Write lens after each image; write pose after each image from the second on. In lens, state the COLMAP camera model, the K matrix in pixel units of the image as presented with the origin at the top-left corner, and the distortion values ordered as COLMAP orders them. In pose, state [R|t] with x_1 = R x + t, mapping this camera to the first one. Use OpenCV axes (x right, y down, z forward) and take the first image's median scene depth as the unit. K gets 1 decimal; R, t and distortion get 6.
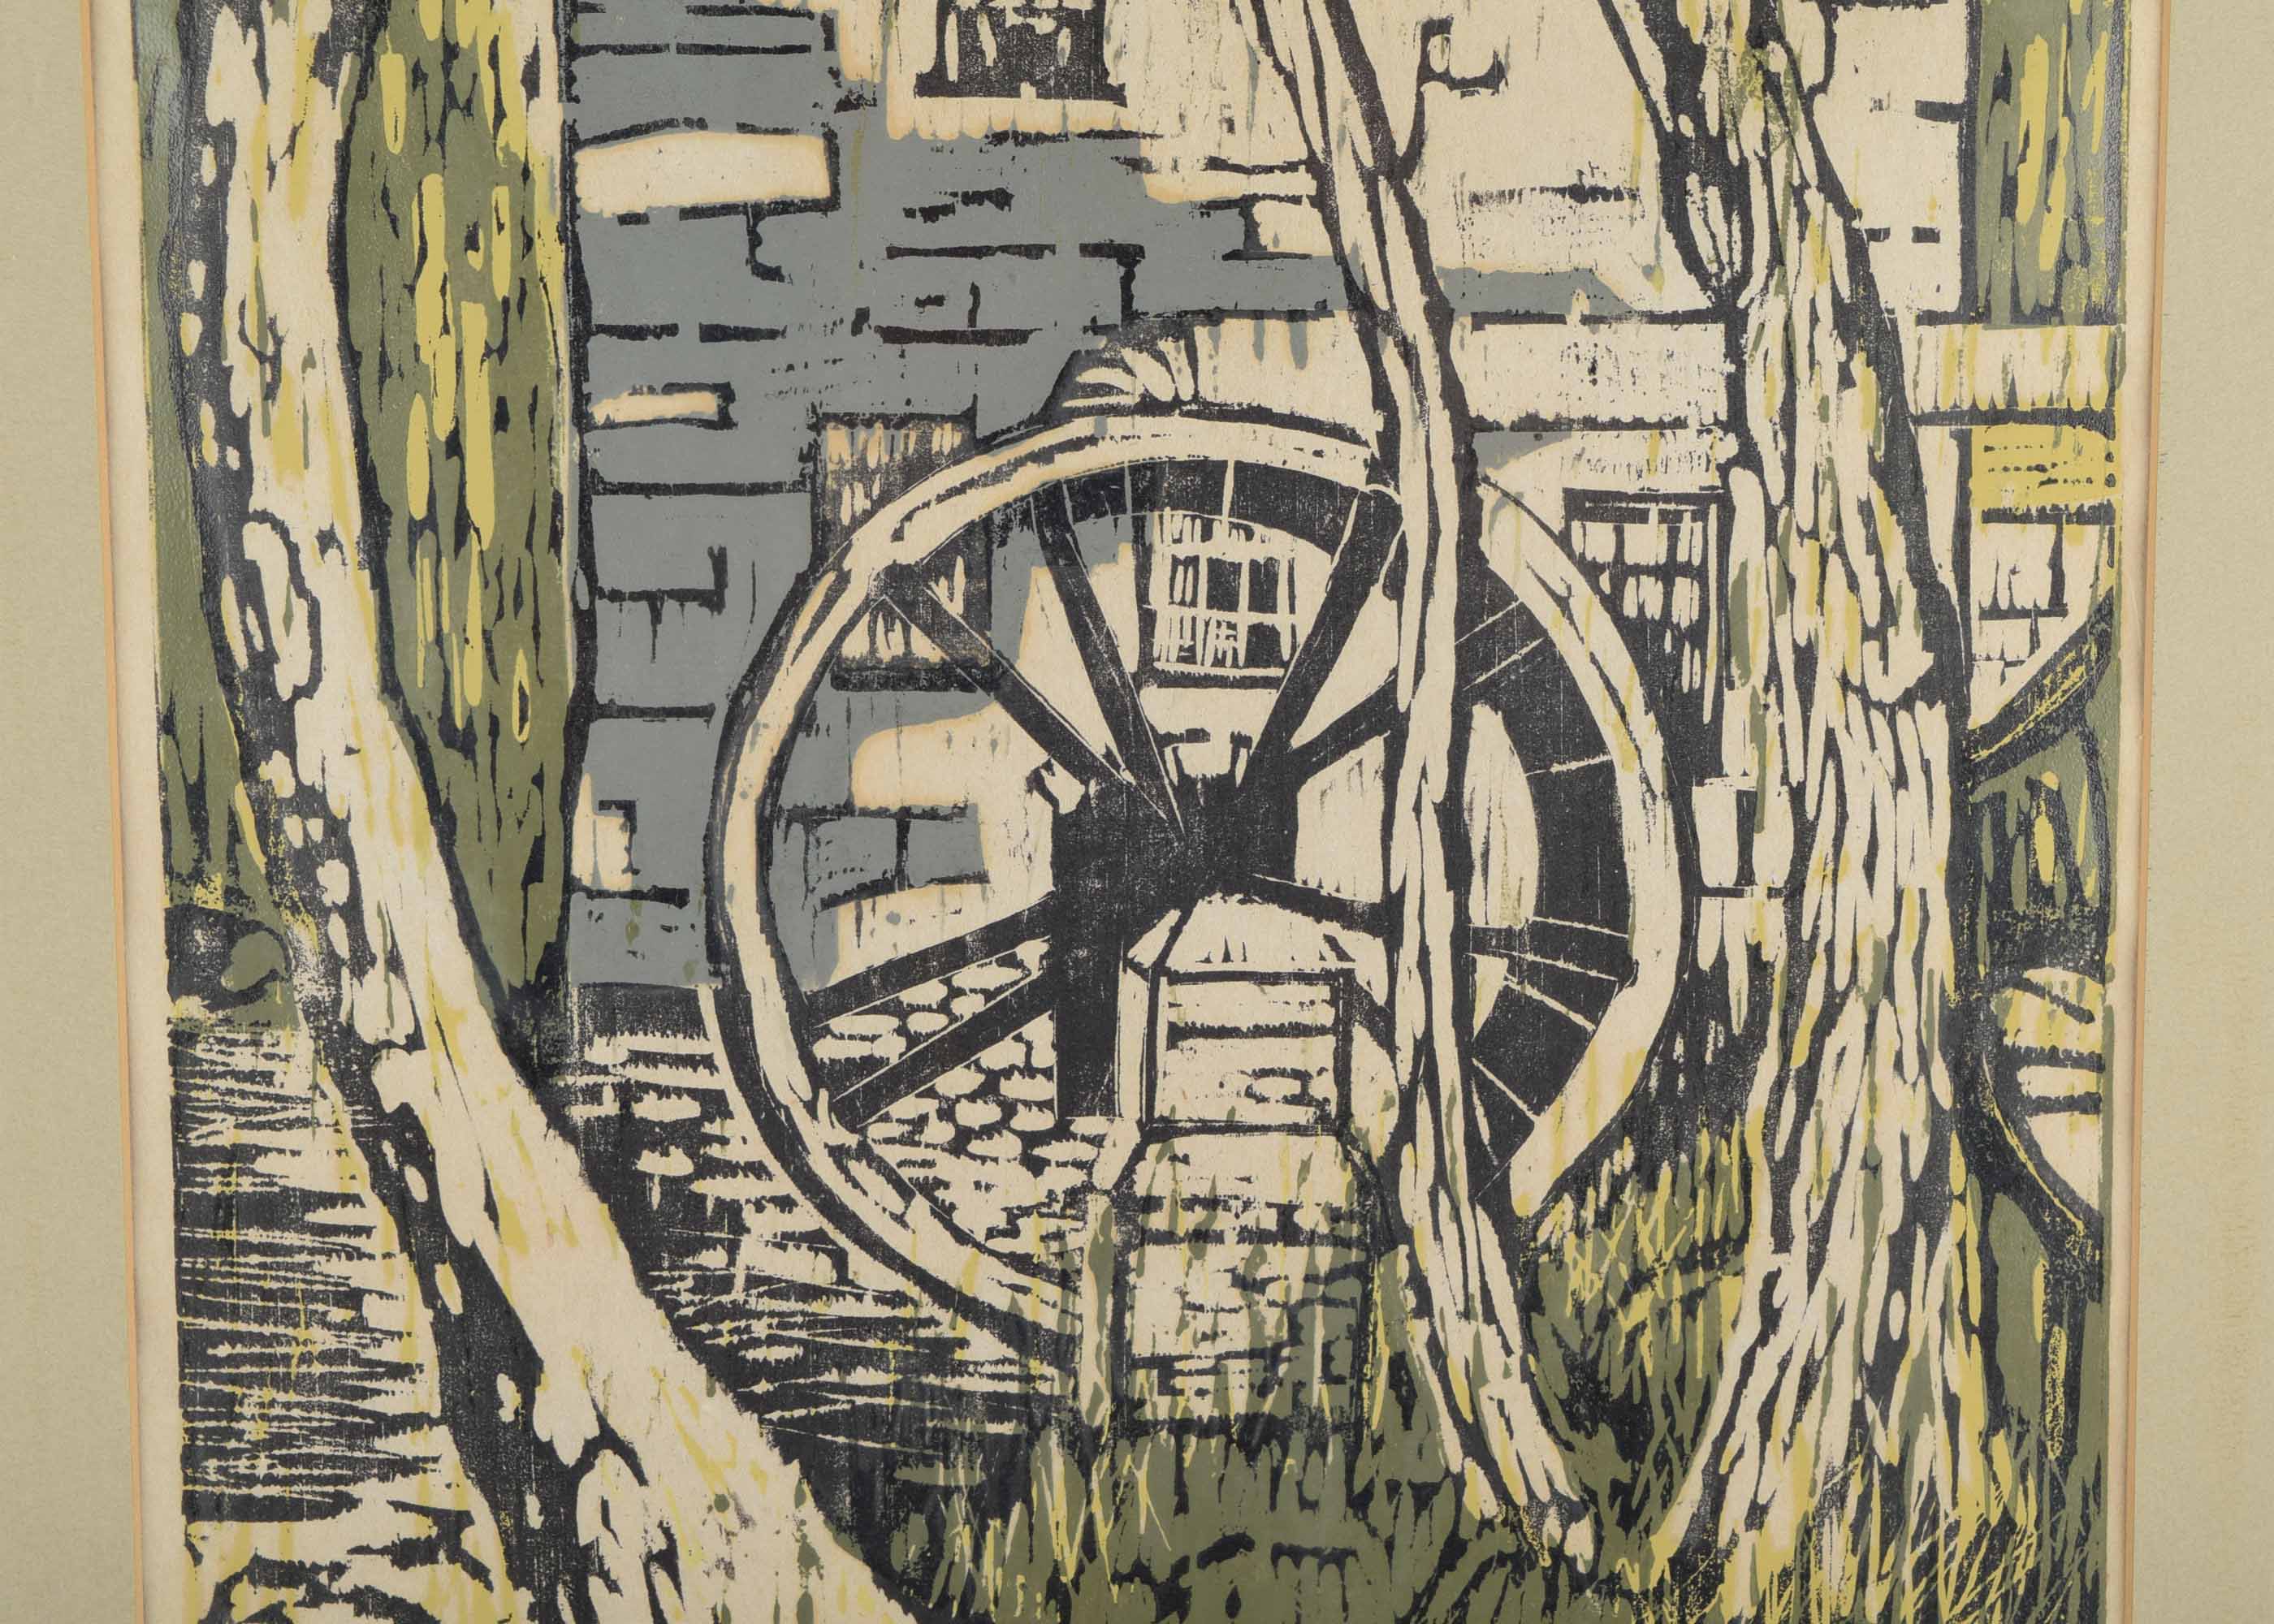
lens RADIAL K [[5384.0, 0, 1206.4], [0, 5384.0, 815.5], [0, 0, 1]] dist [0.079601, 0.000000]
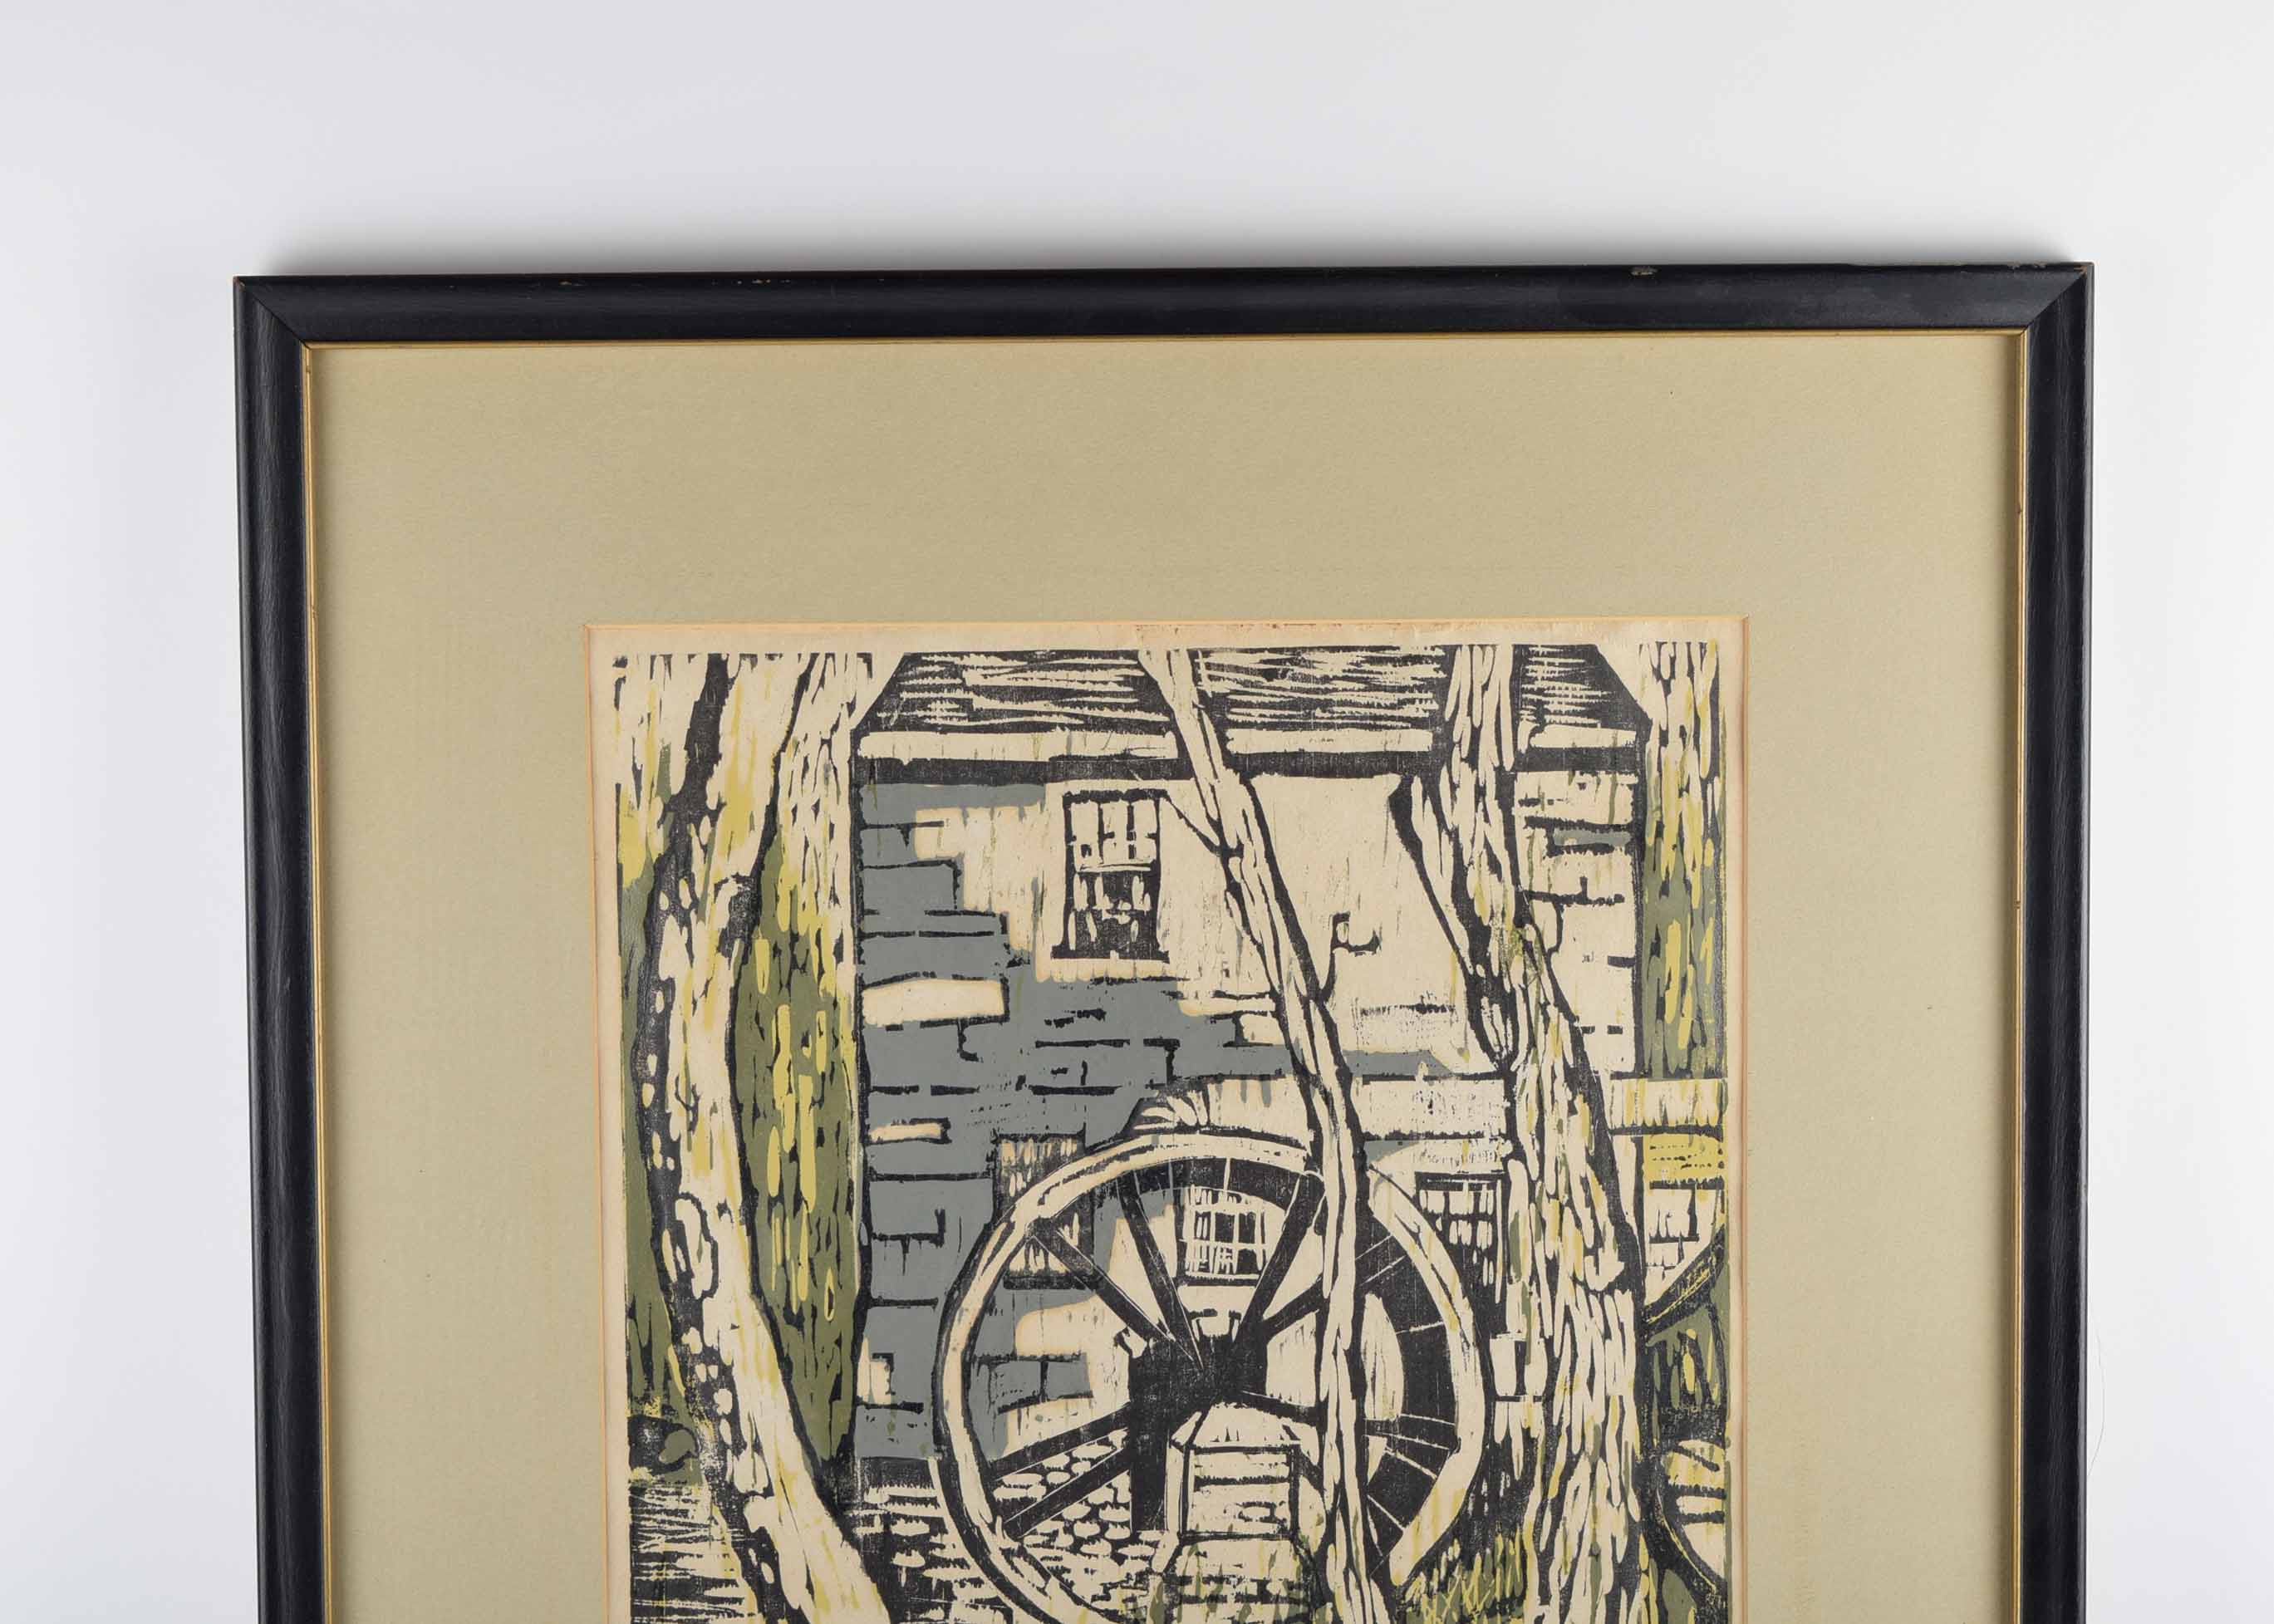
lens RADIAL K [[5384.0, 0, 1140.5], [0, 5384.0, 821.4], [0, 0, 1]] dist [0.079601, 0.000000]
pose [[0.999741, -0.007521, 0.021468, -0.061301], [0.009040, 0.997394, -0.071573, -0.049341], [-0.020874, 0.071748, 0.997204, -0.776025]]
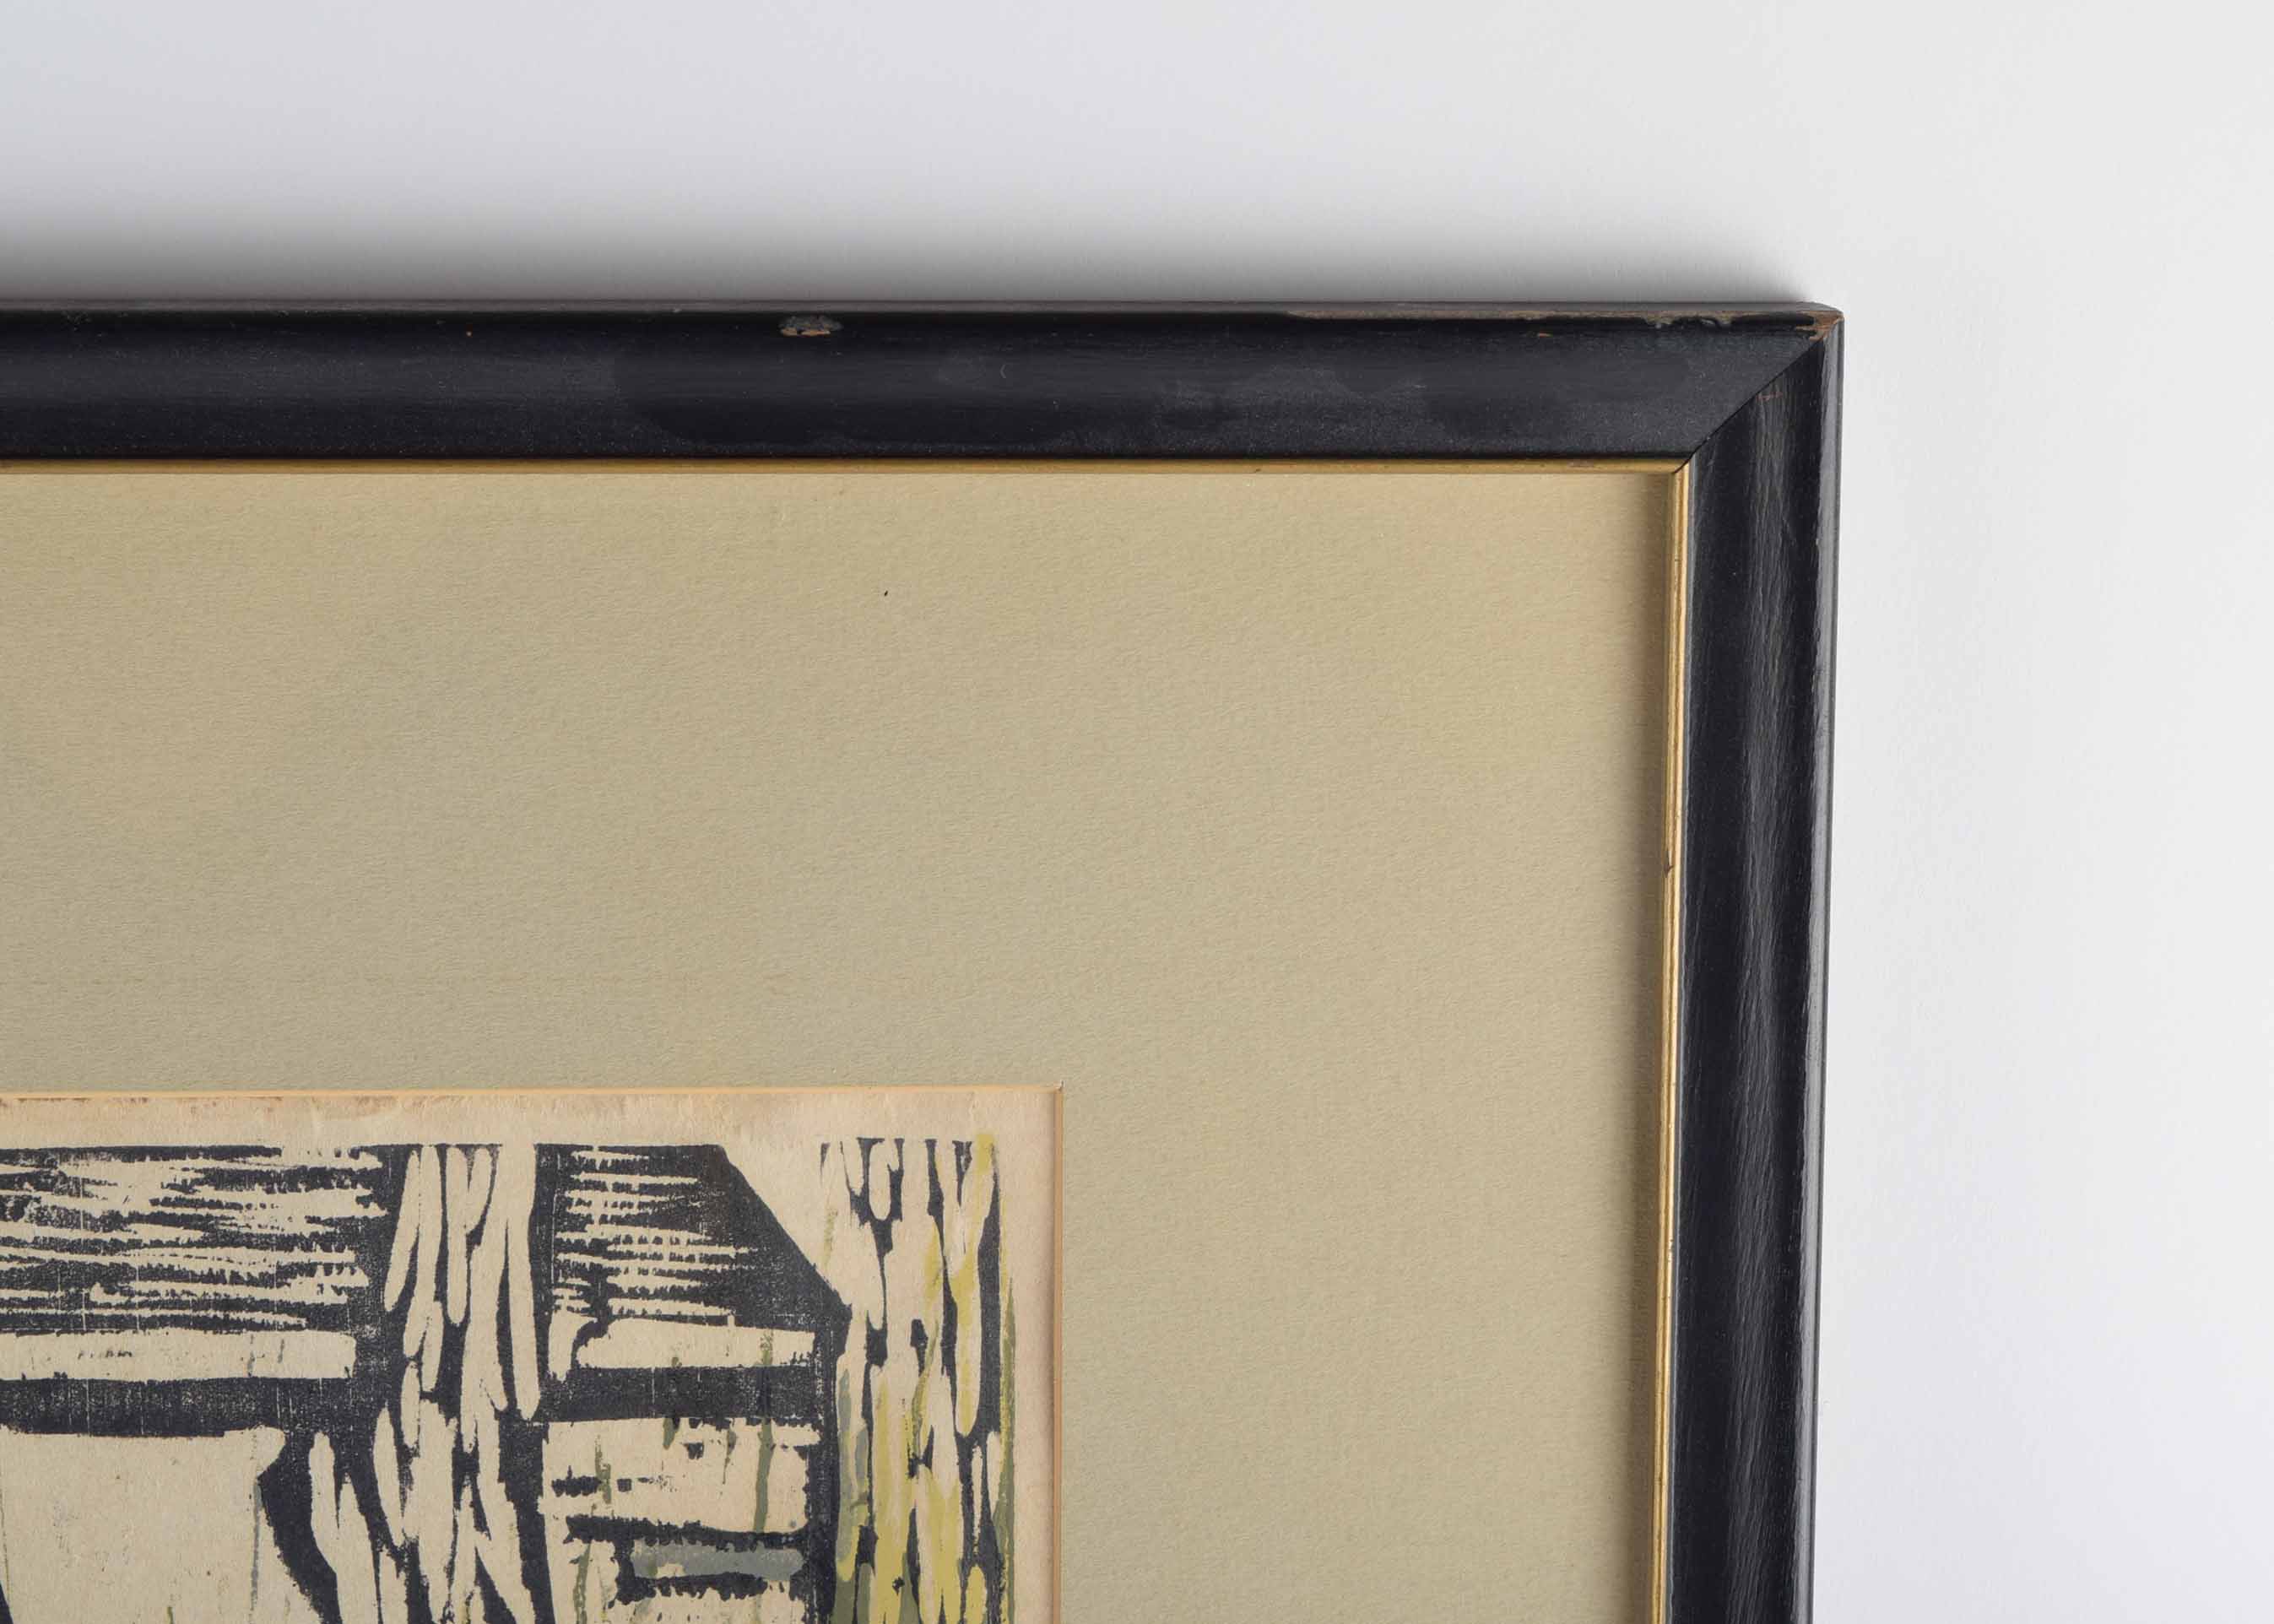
lens RADIAL K [[5384.4, 0, 1140.7], [0, 5384.4, 804.3], [0, 0, 1]] dist [0.079601, 0.000000]
pose [[0.999979, 0.002793, 0.005826, 0.182086], [-0.002942, 0.999661, 0.025863, -0.302057], [-0.005752, -0.025880, 0.999649, 0.182131]]
